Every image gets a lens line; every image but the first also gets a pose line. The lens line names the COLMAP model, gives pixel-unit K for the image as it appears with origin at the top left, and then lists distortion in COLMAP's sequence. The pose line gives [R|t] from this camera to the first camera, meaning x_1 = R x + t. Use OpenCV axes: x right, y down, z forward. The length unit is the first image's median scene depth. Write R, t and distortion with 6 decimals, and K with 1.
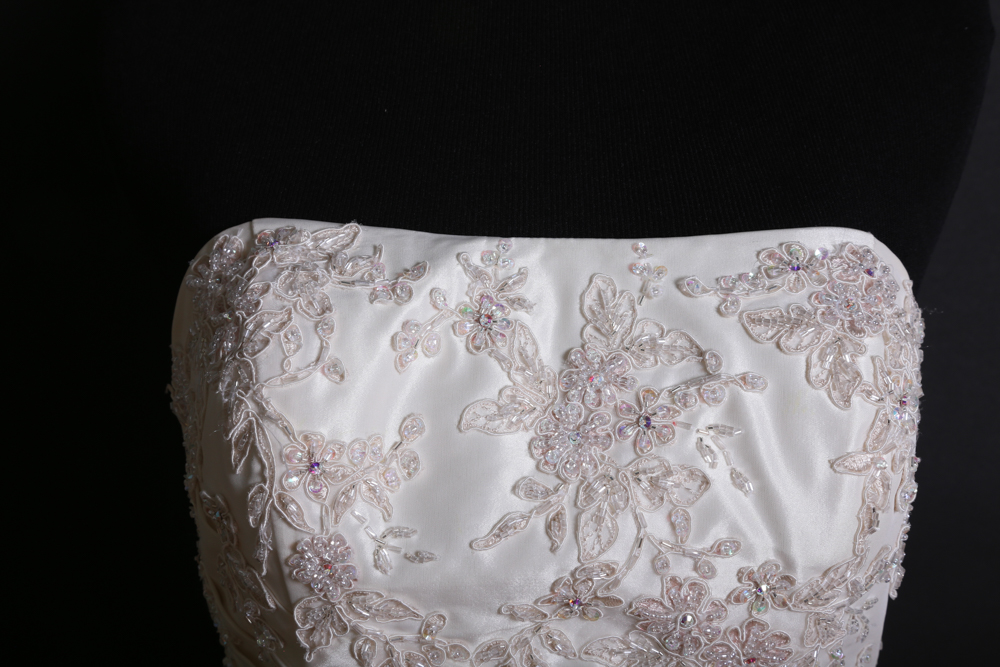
lens RADIAL K [[1884.8, 0, 500.0], [0, 1884.8, 333.5], [0, 0, 1]] dist [0.169965, -0.028067]
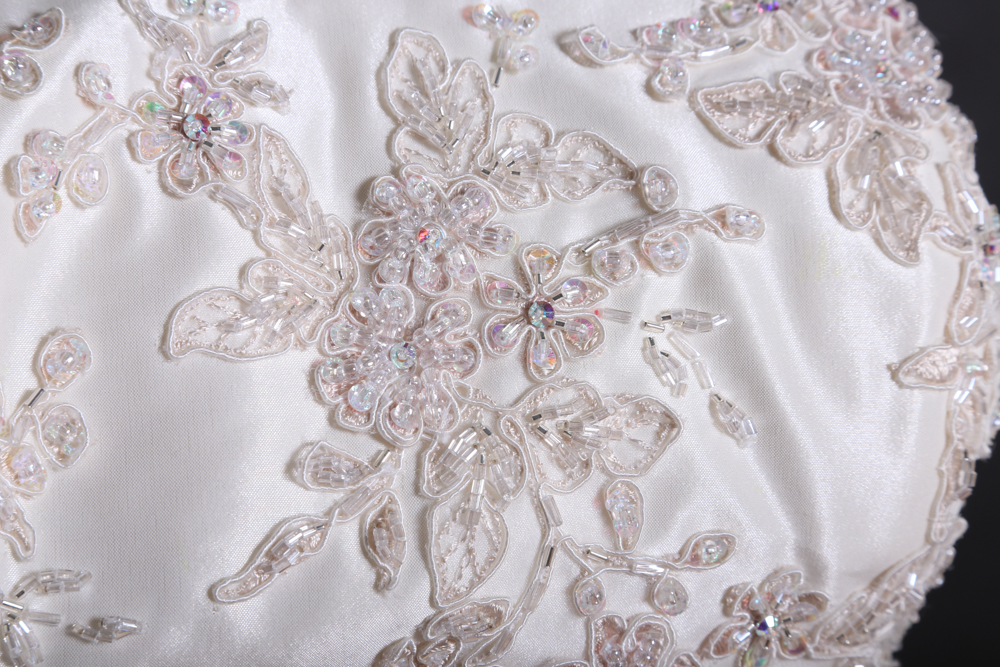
lens RADIAL K [[2371.5, 0, 499.5], [0, 2371.5, 316.6], [0, 0, 1]] dist [0.210477, 0.161841]
pose [[0.961609, -0.061740, 0.267387, -0.099955], [0.056800, 0.998042, 0.026179, 0.030187], [-0.268479, -0.009986, 0.963234, 0.395132]]
